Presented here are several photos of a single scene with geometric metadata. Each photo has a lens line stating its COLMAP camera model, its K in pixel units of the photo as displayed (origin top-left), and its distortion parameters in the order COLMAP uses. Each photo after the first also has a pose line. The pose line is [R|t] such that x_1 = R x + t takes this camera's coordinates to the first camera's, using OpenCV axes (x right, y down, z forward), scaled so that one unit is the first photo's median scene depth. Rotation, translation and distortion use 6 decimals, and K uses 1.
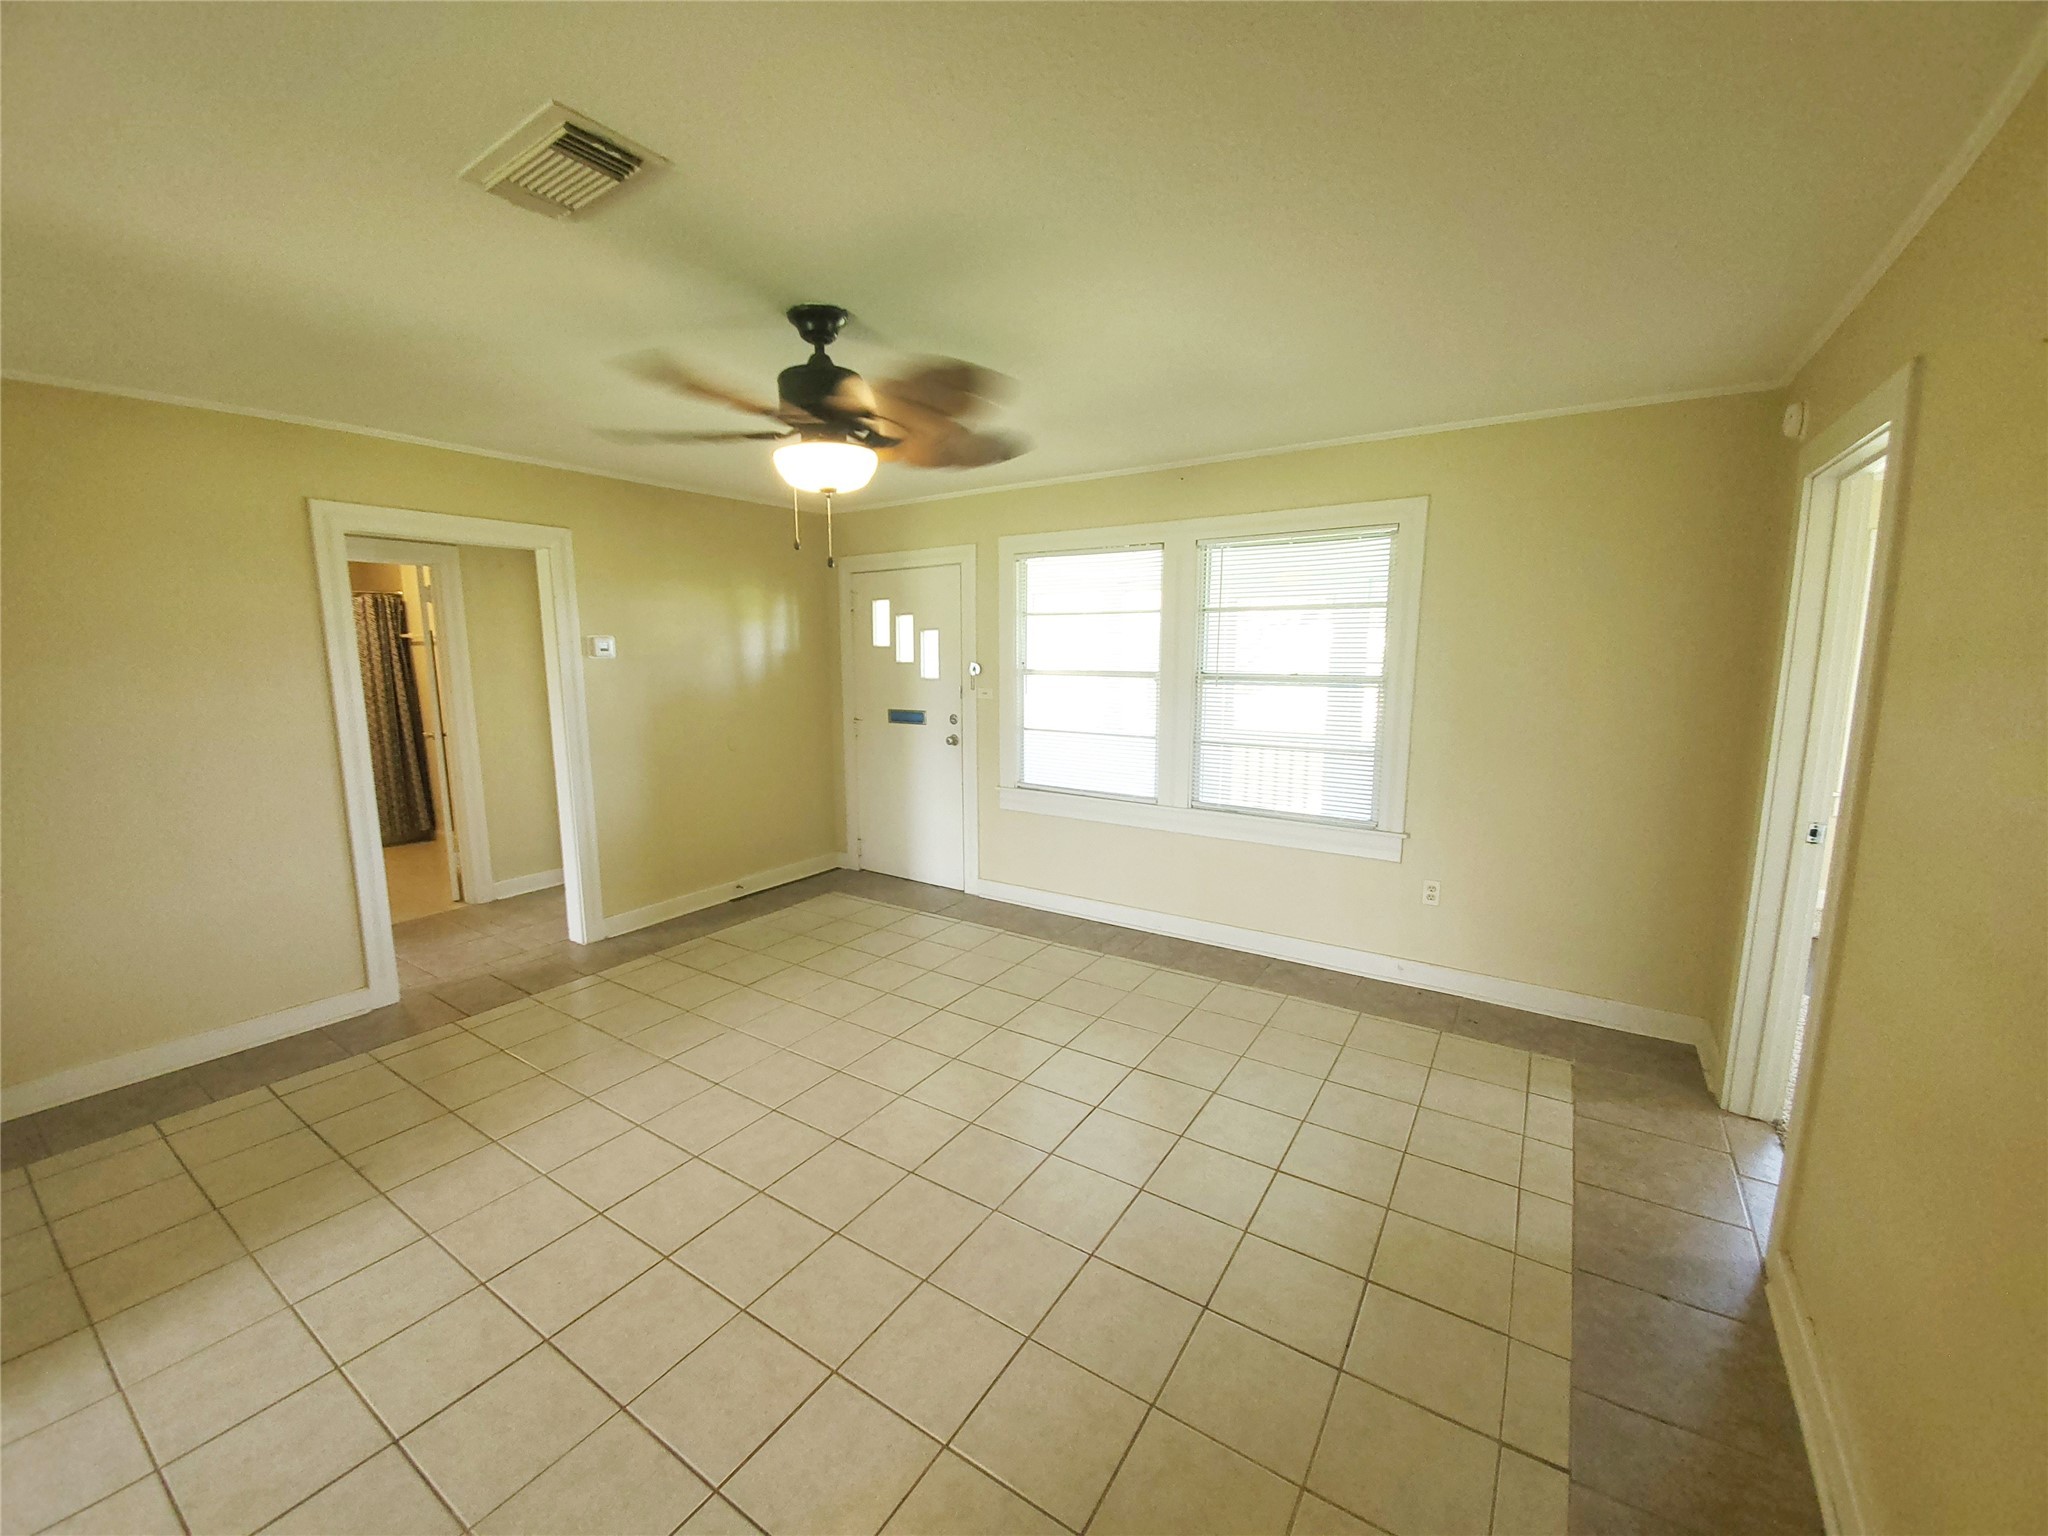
lens RADIAL K [[815.2, 0, 1024.6], [0, 815.2, 770.5], [0, 0, 1]] dist [-0.001501, -0.005890]
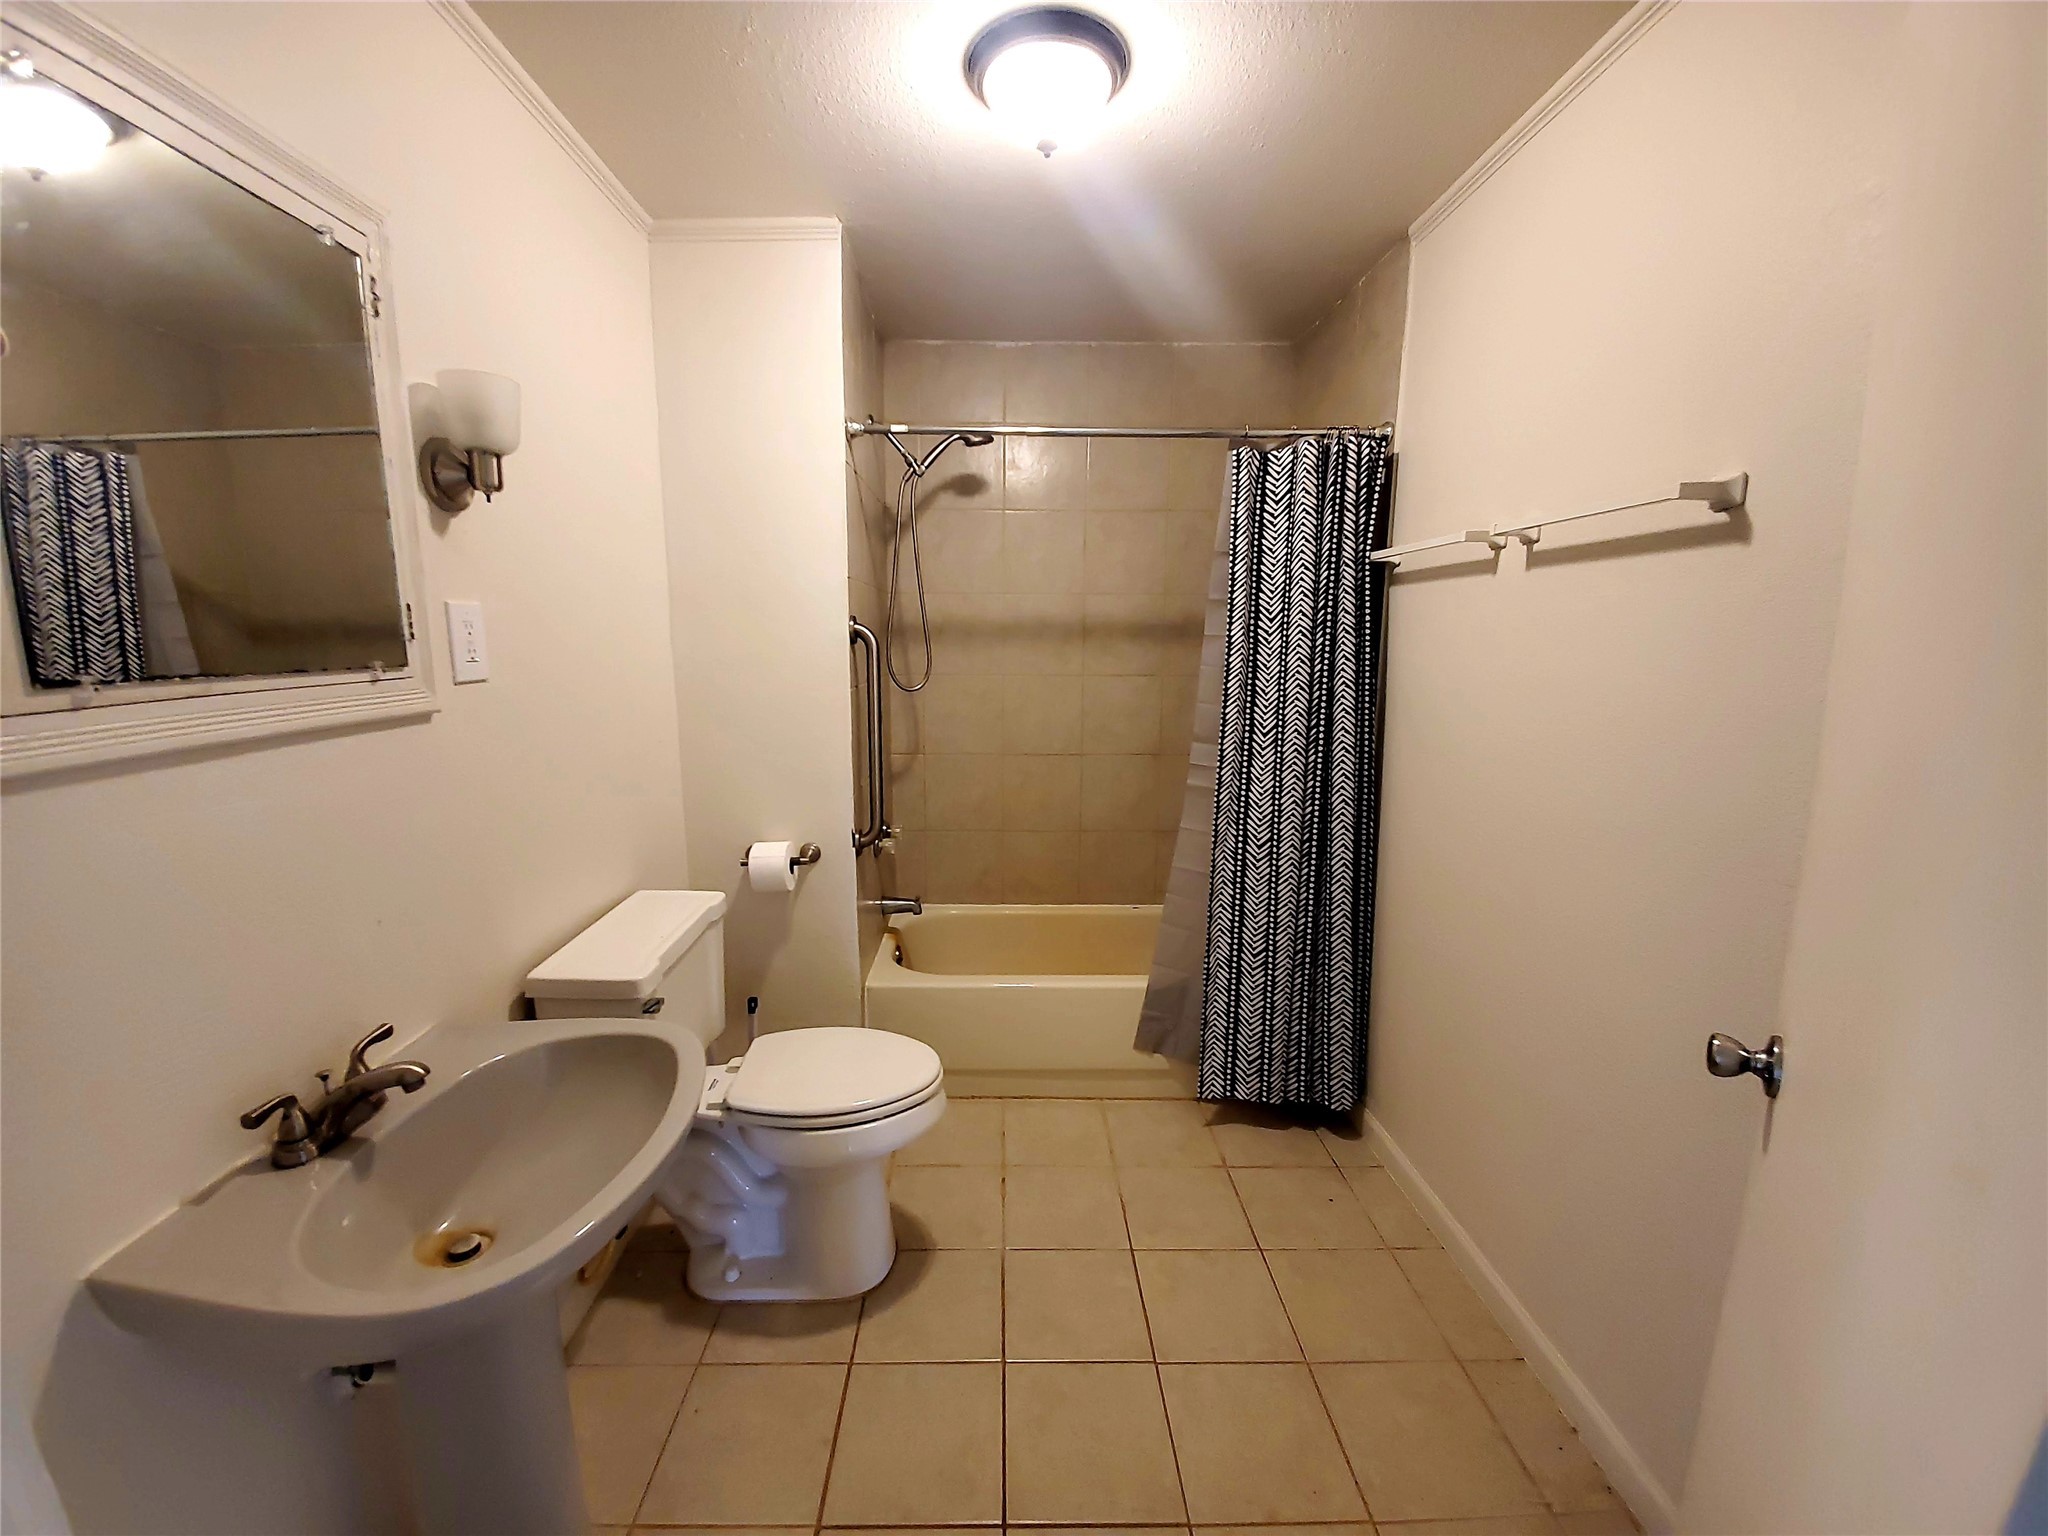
lens RADIAL K [[815.2, 0, 1032.9], [0, 815.2, 769.2], [0, 0, 1]] dist [-0.001501, -0.005890]
pose [[0.530447, 0.131170, -0.837508, -0.545395], [-0.136674, 0.988265, 0.068217, -0.081309], [0.836628, 0.078280, 0.542150, 0.703955]]
